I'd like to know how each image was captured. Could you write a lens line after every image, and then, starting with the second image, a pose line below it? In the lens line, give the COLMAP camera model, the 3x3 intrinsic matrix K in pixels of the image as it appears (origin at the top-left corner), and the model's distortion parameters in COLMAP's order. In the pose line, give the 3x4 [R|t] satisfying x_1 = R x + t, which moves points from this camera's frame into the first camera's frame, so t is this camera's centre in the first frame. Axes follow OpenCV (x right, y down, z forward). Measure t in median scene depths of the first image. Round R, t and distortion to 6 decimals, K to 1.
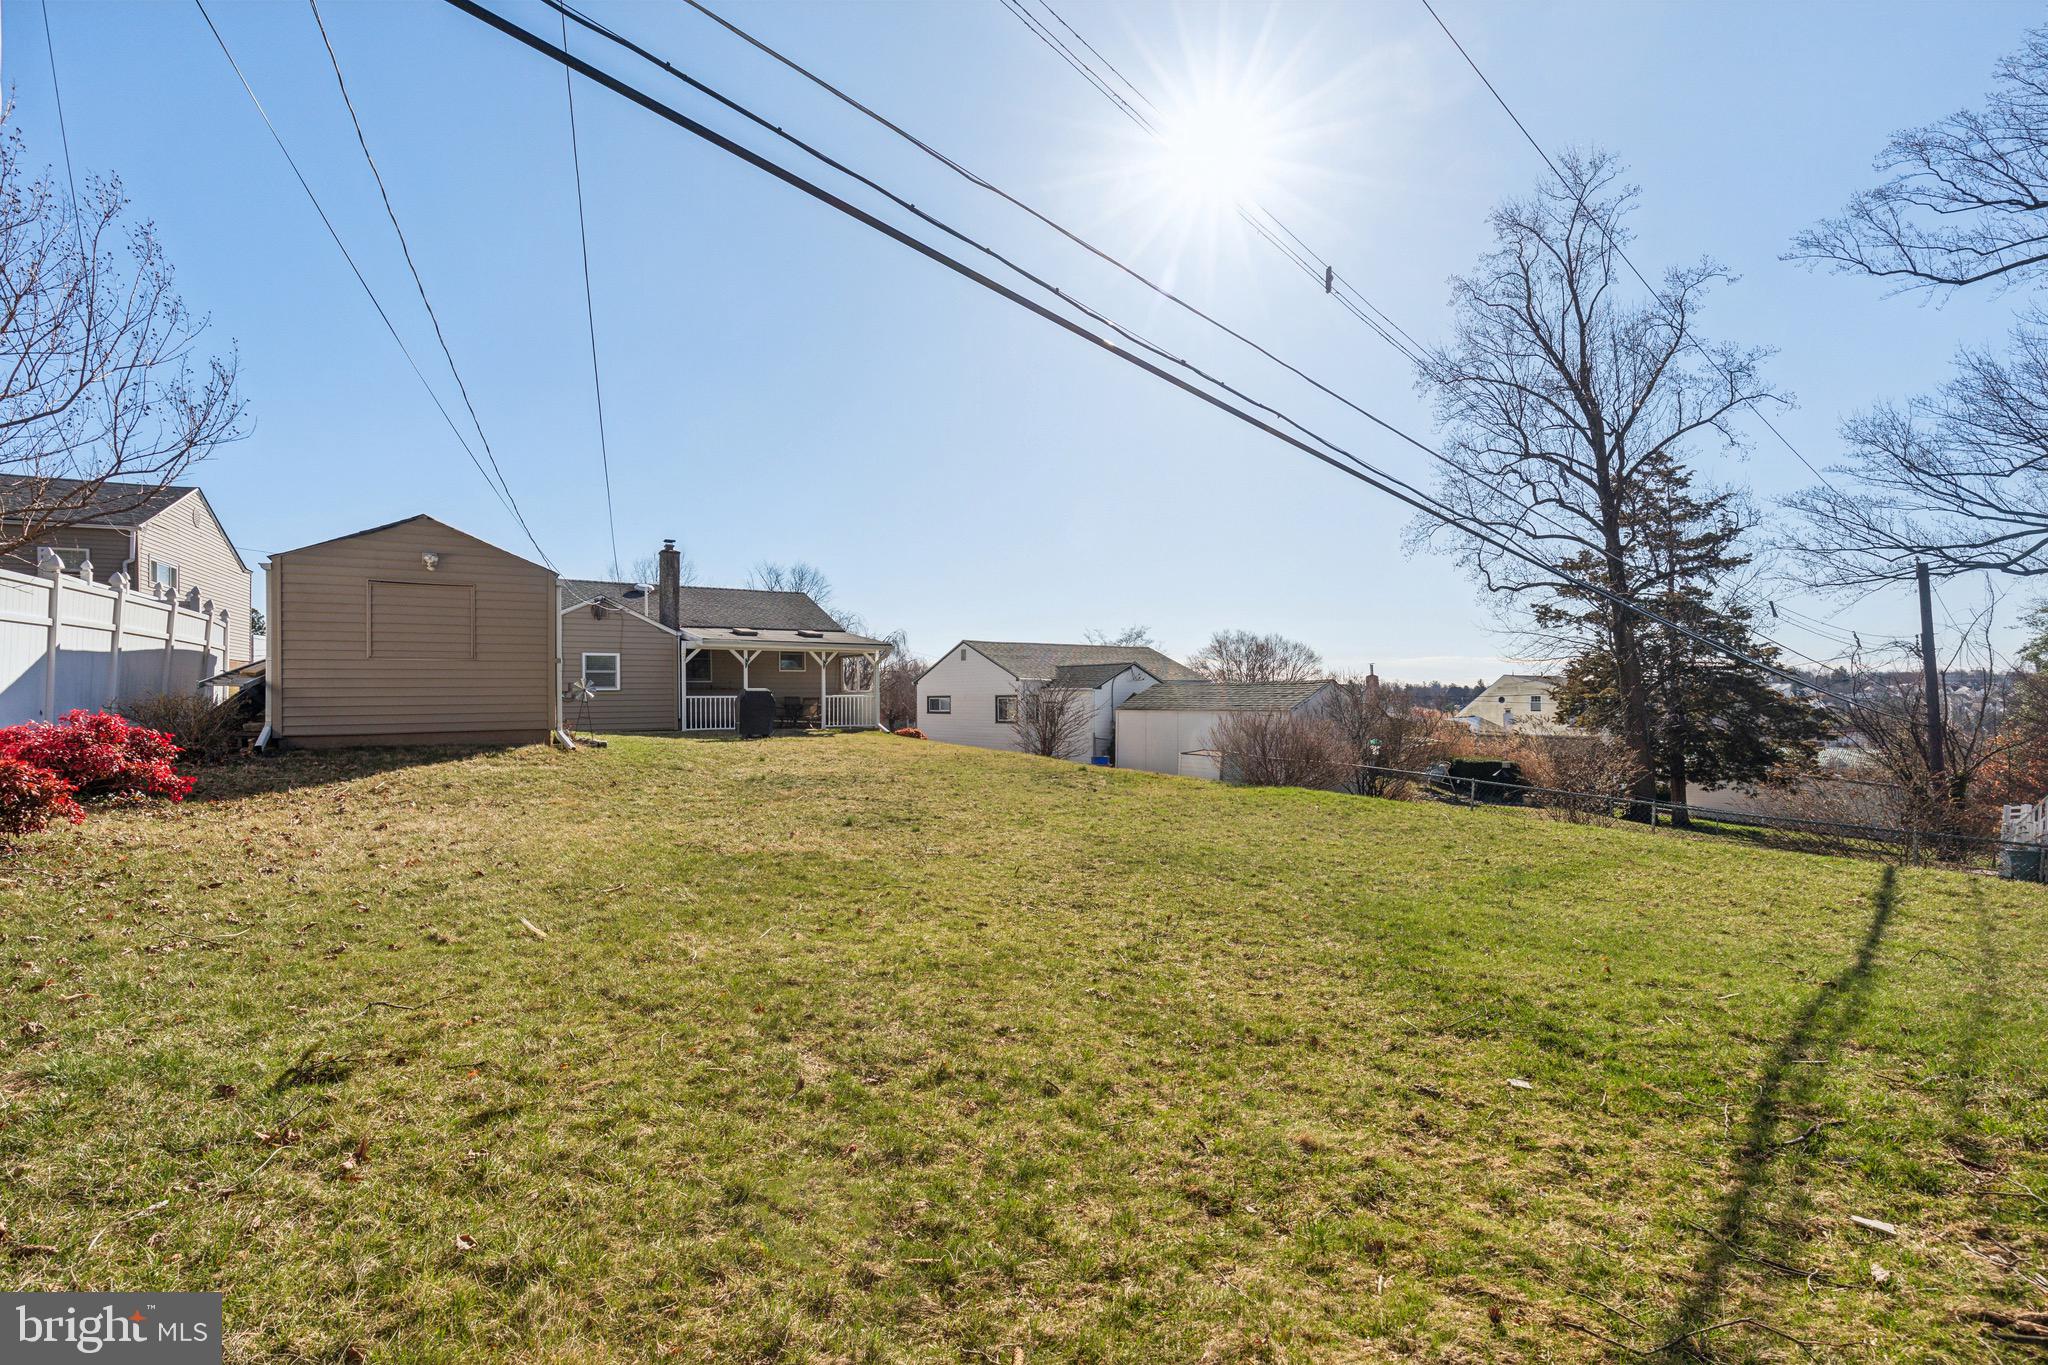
lens RADIAL K [[937.2, 0, 1034.1], [0, 937.2, 693.4], [0, 0, 1]] dist [-0.011573, -0.000353]
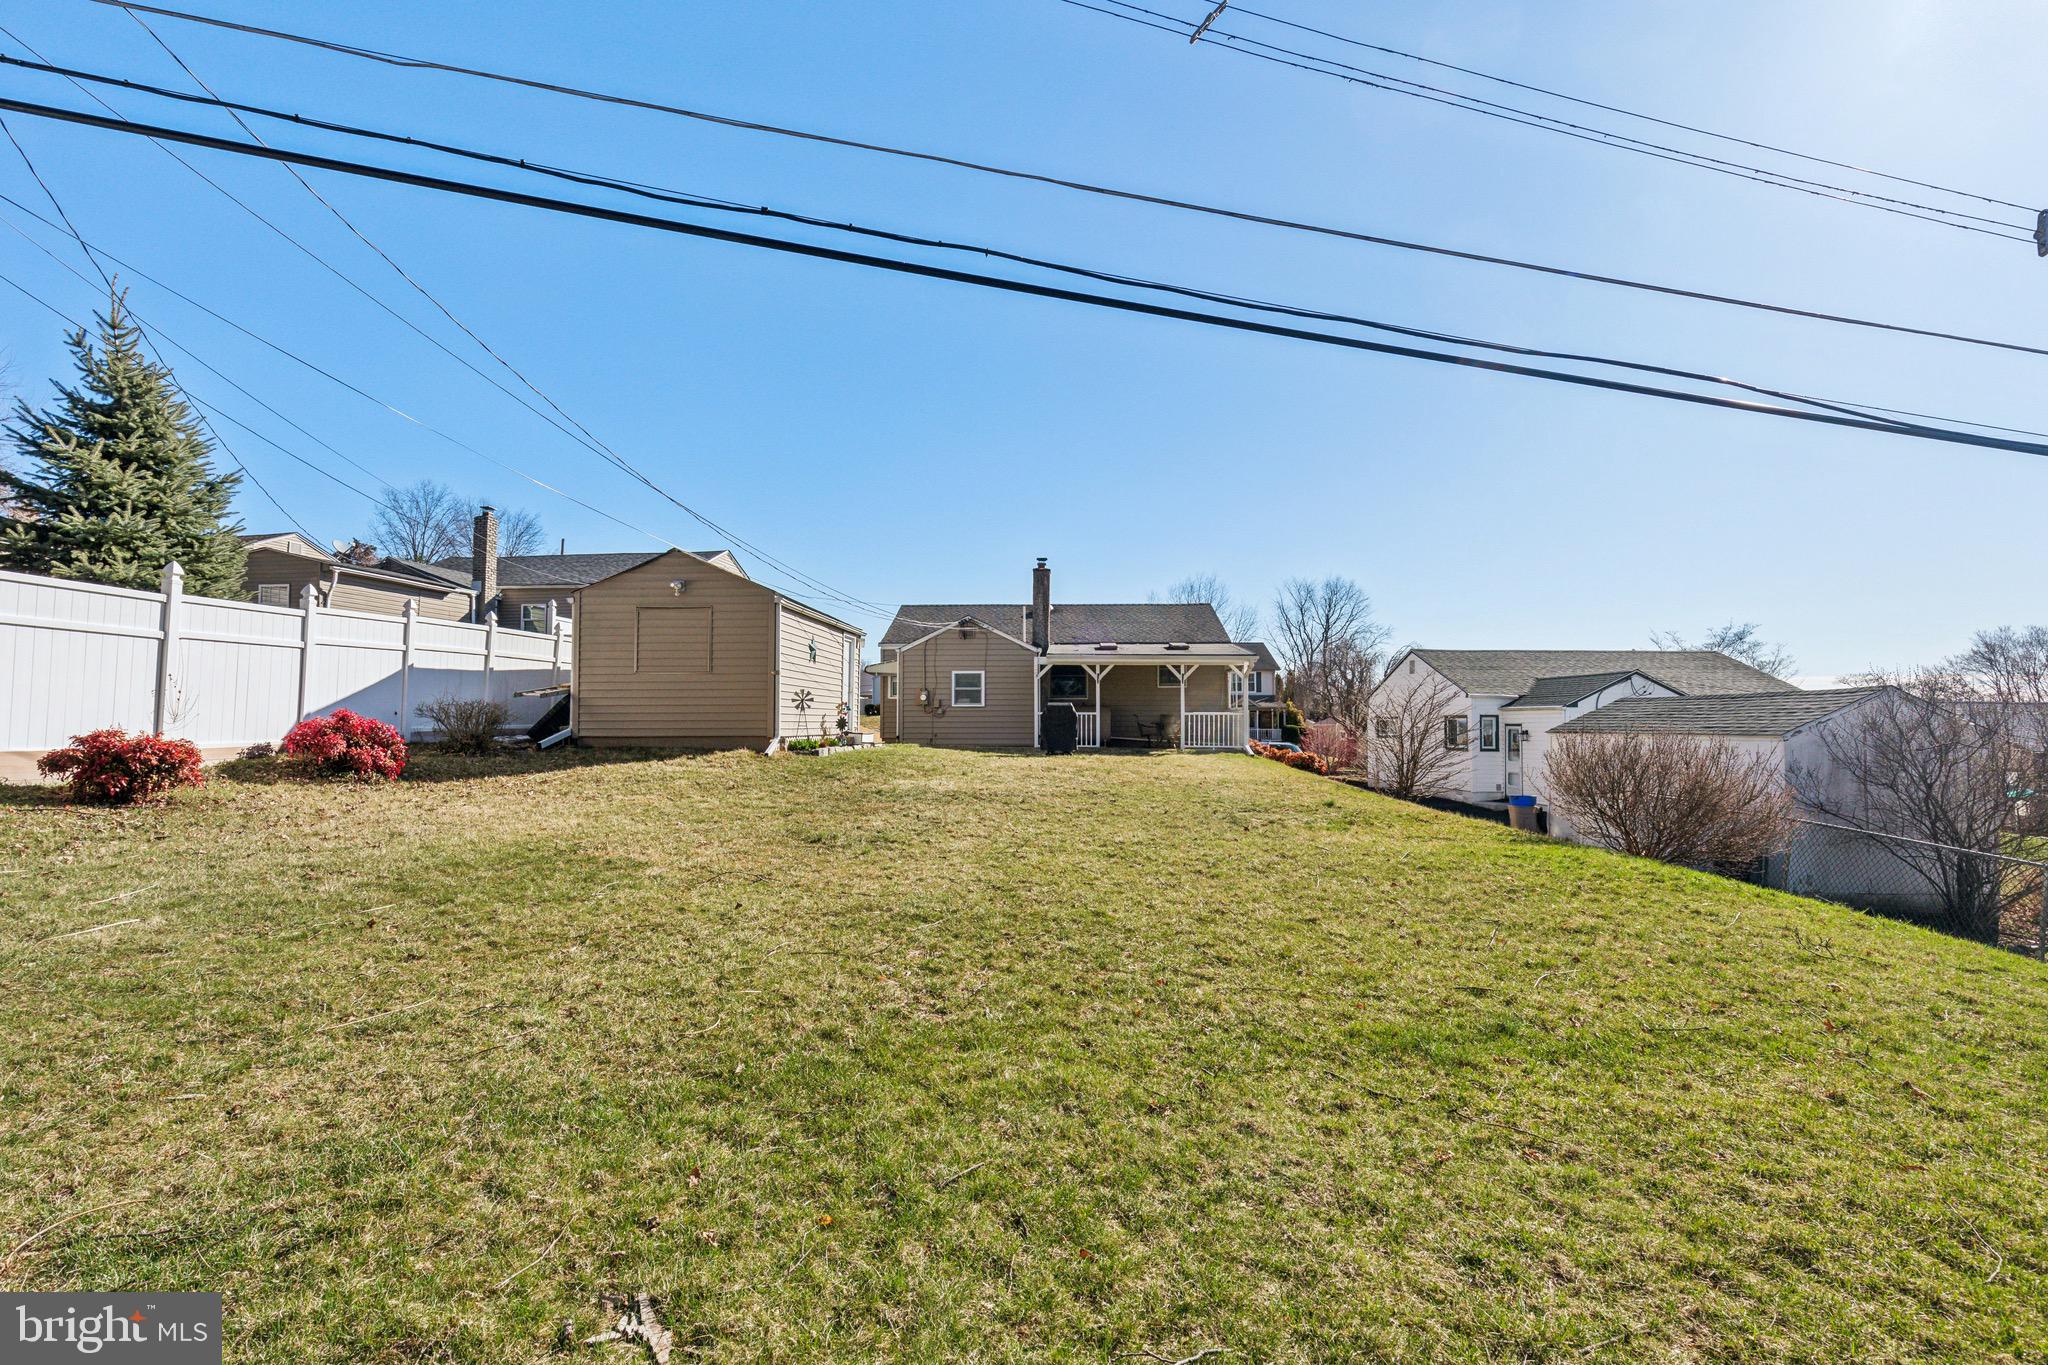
lens RADIAL K [[967.4, 0, 1020.3], [0, 967.4, 686.5], [0, 0, 1]] dist [0.001655, 0.000226]
pose [[0.814012, -0.013219, -0.580697, 0.204175], [-0.006169, 0.999488, -0.031401, 0.007893], [0.580815, 0.029143, 0.813514, 0.145590]]
